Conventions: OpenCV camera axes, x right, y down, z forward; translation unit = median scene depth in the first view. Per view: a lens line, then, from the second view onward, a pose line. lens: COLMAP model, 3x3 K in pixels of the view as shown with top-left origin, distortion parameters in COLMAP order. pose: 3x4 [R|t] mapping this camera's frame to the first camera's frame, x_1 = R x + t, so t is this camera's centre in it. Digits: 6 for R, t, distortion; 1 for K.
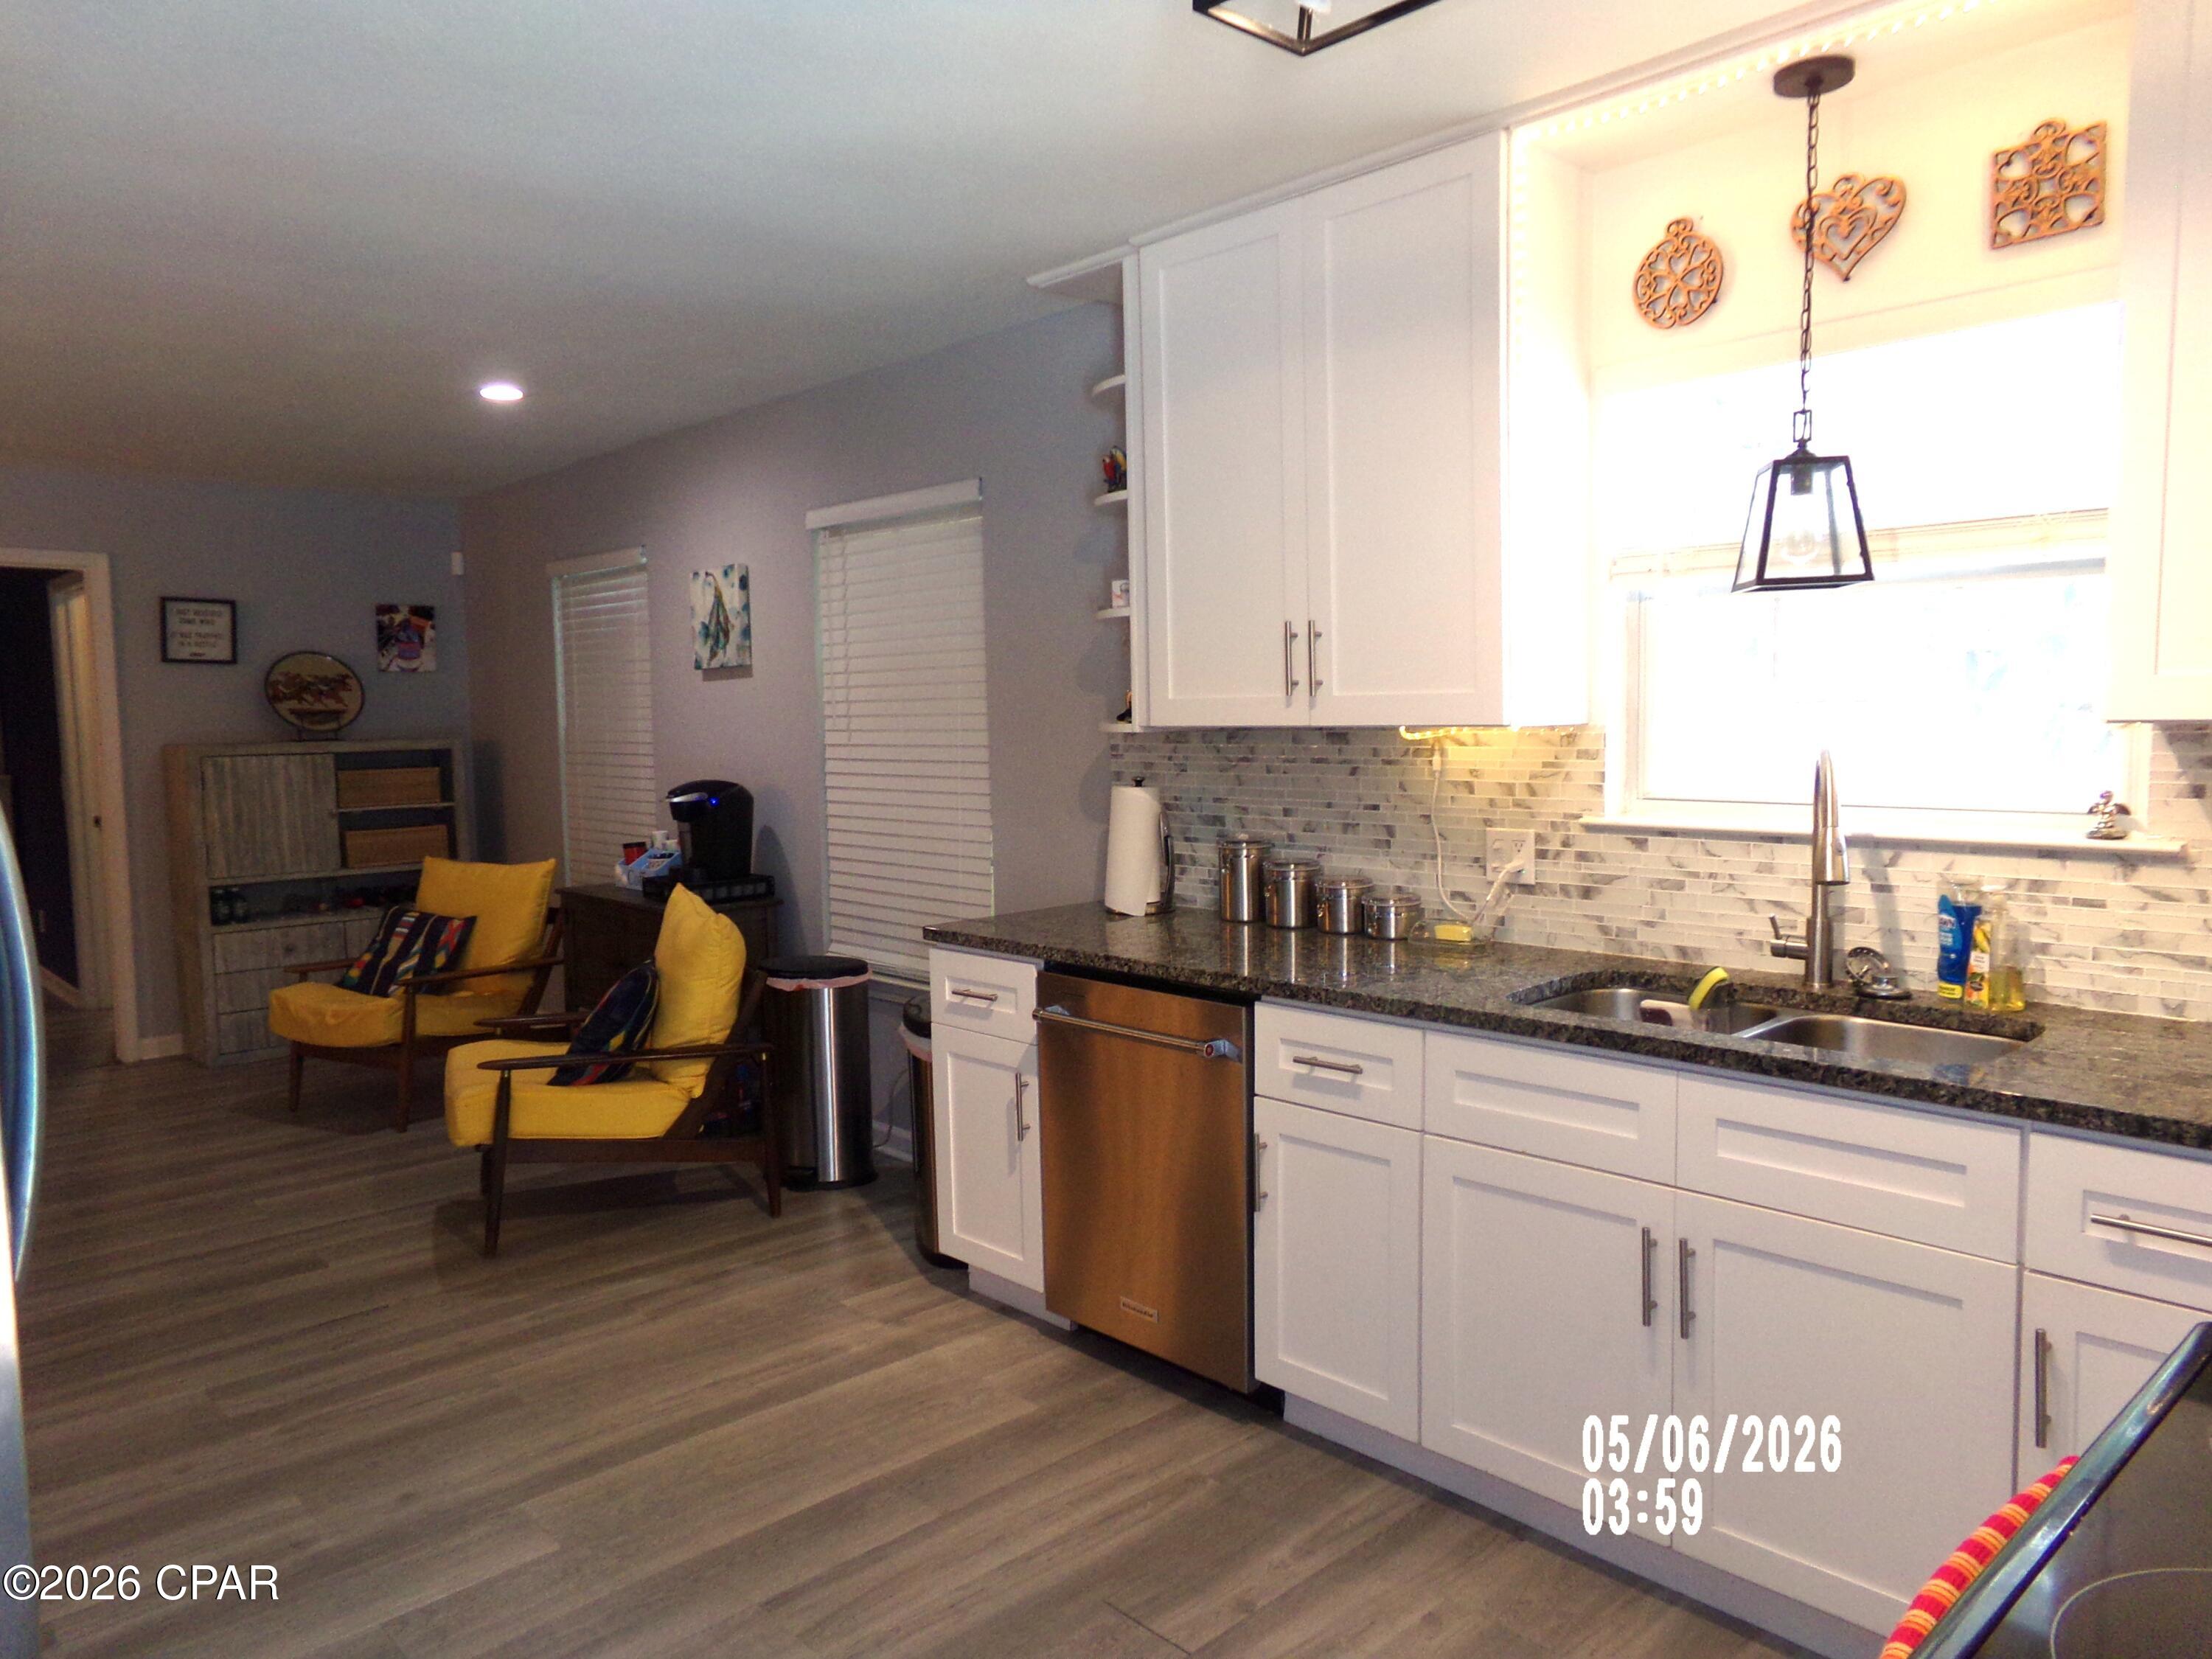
lens RADIAL K [[1560.3, 0, 1111.4], [0, 1560.3, 852.3], [0, 0, 1]] dist [-0.031455, 0.075942]
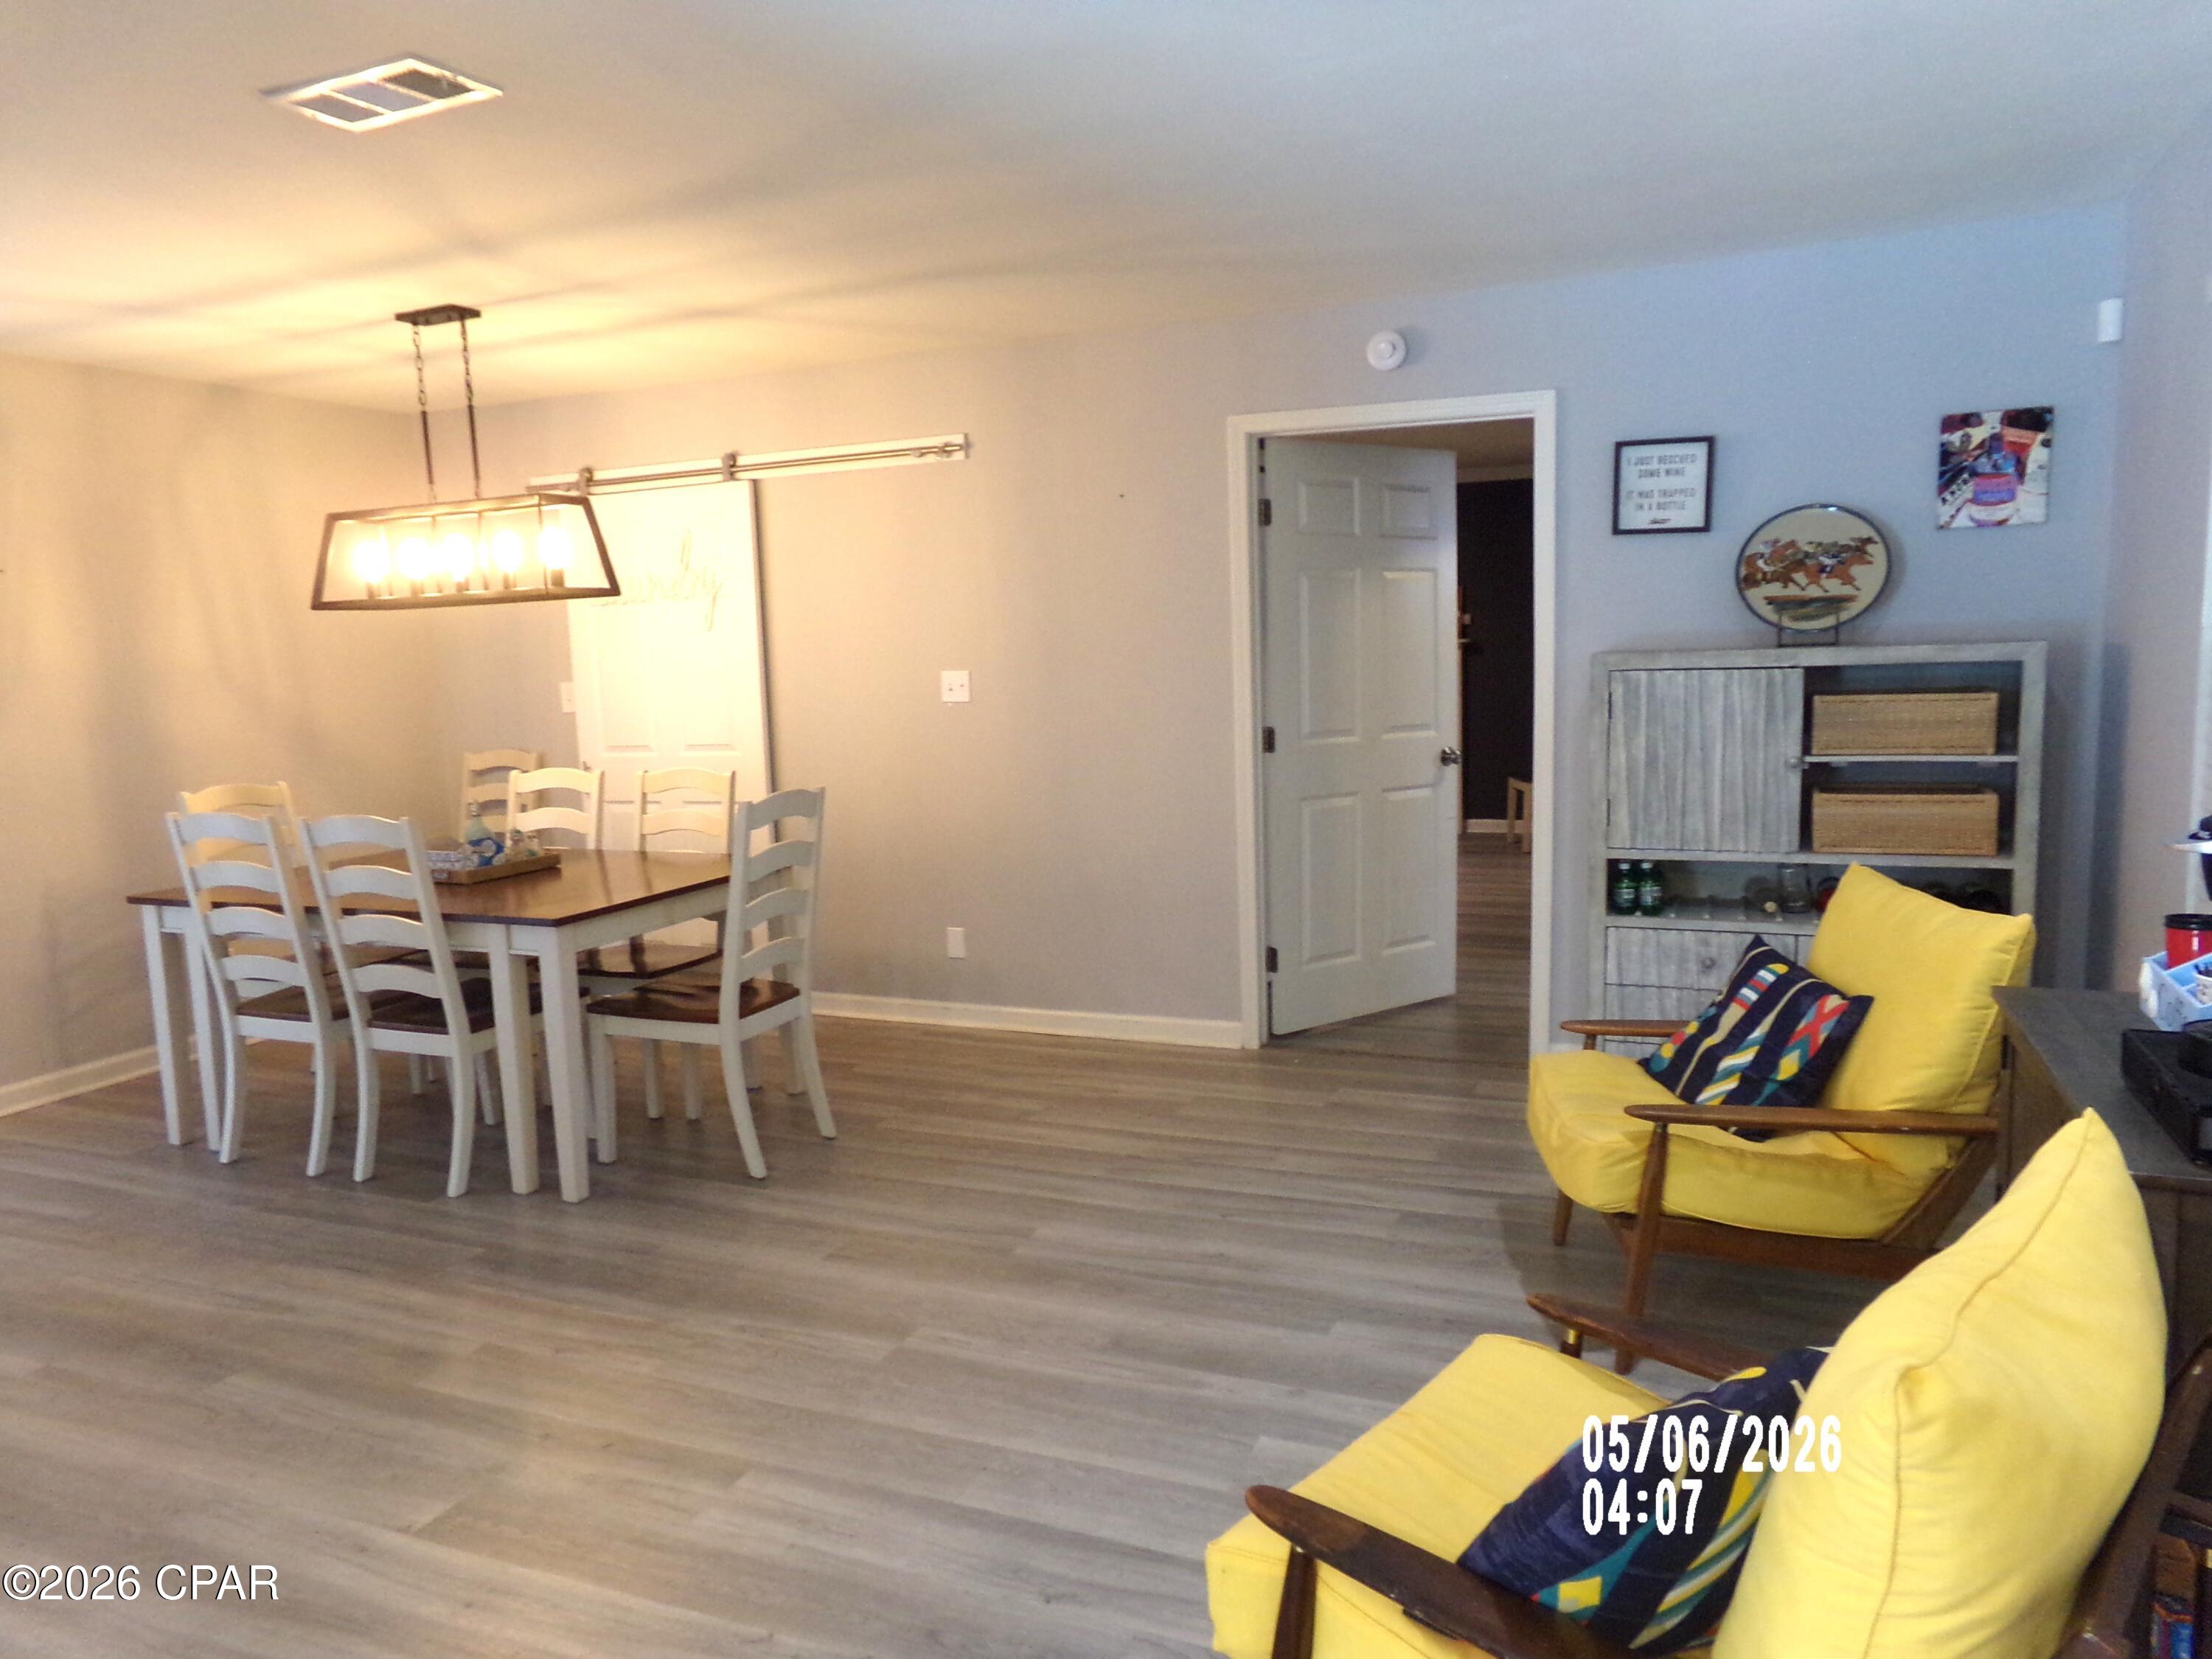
lens RADIAL K [[1538.3, 0, 1090.7], [0, 1538.3, 818.1], [0, 0, 1]] dist [-0.110548, 0.215799]
pose [[0.390900, 0.113251, -0.913439, -0.091019], [-0.058000, 0.993460, 0.098352, -0.085783], [0.918604, 0.014534, 0.394913, 0.912992]]
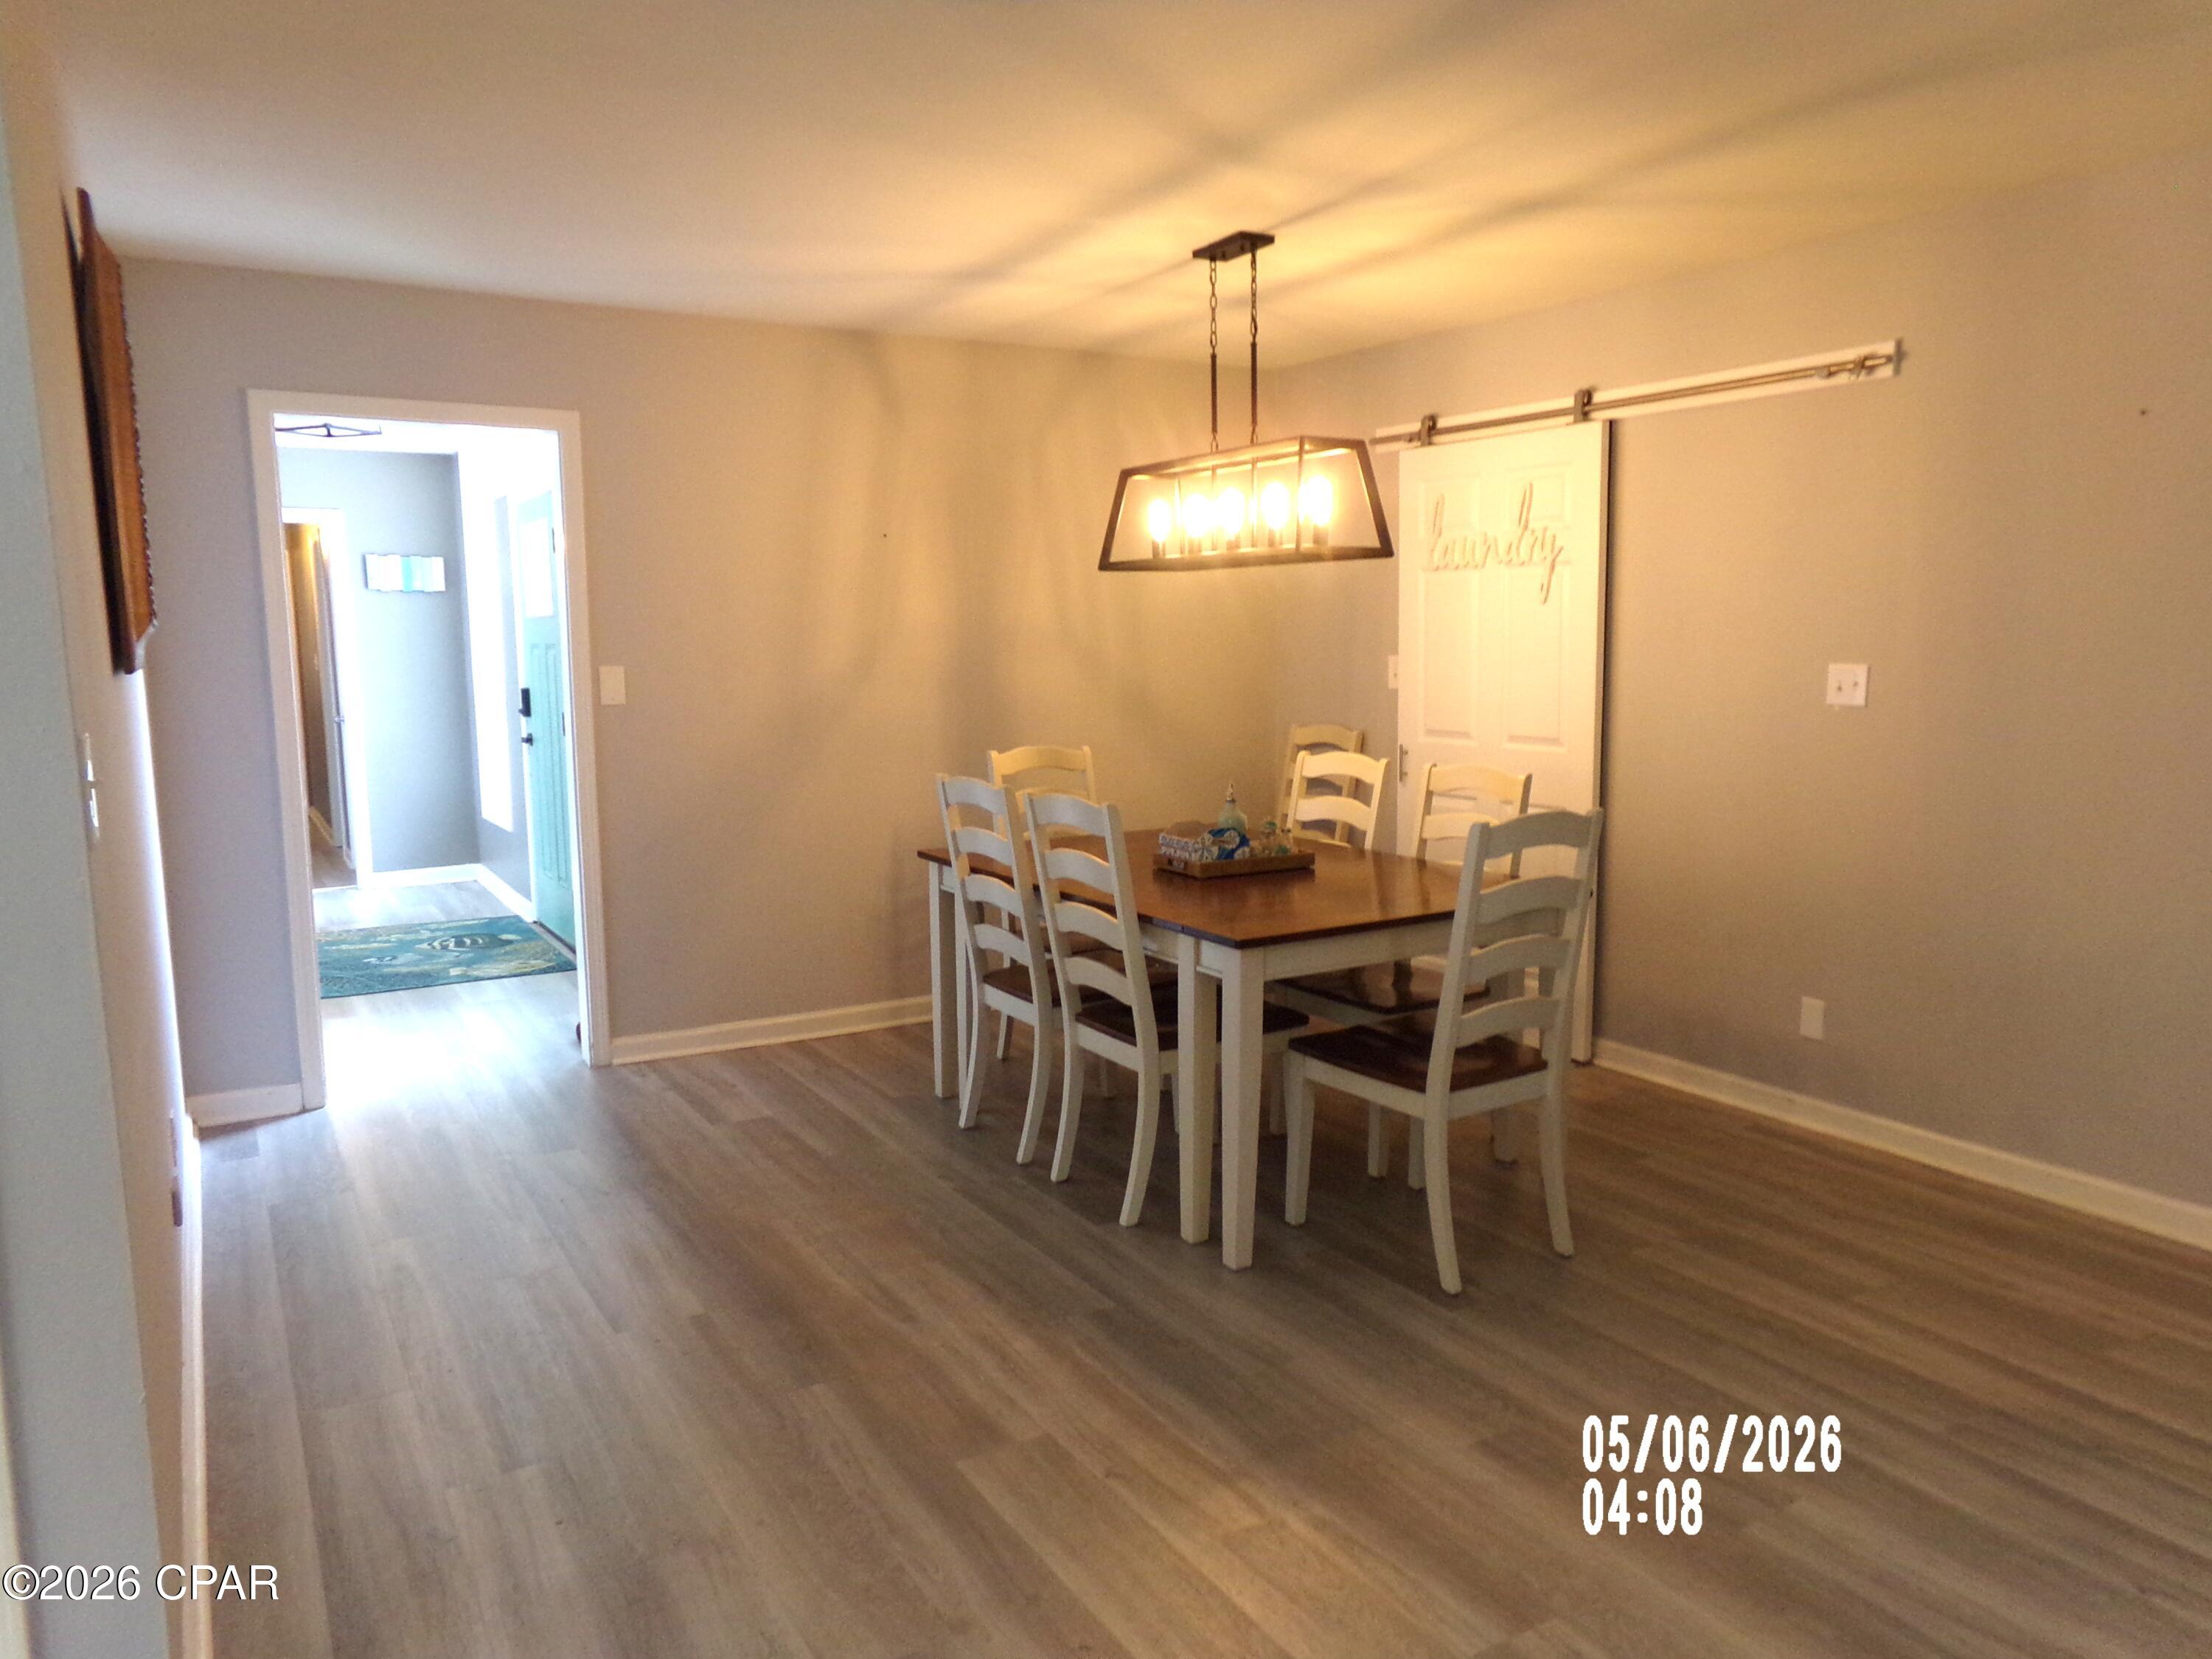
lens RADIAL K [[1520.1, 0, 1106.0], [0, 1520.1, 829.5], [0, 0, 1]] dist [-0.010119, 0.052150]
pose [[-0.212638, 0.151038, -0.965387, -0.315350], [-0.076601, 0.982364, 0.170566, -0.103358], [0.974124, 0.110219, -0.197319, 1.085224]]
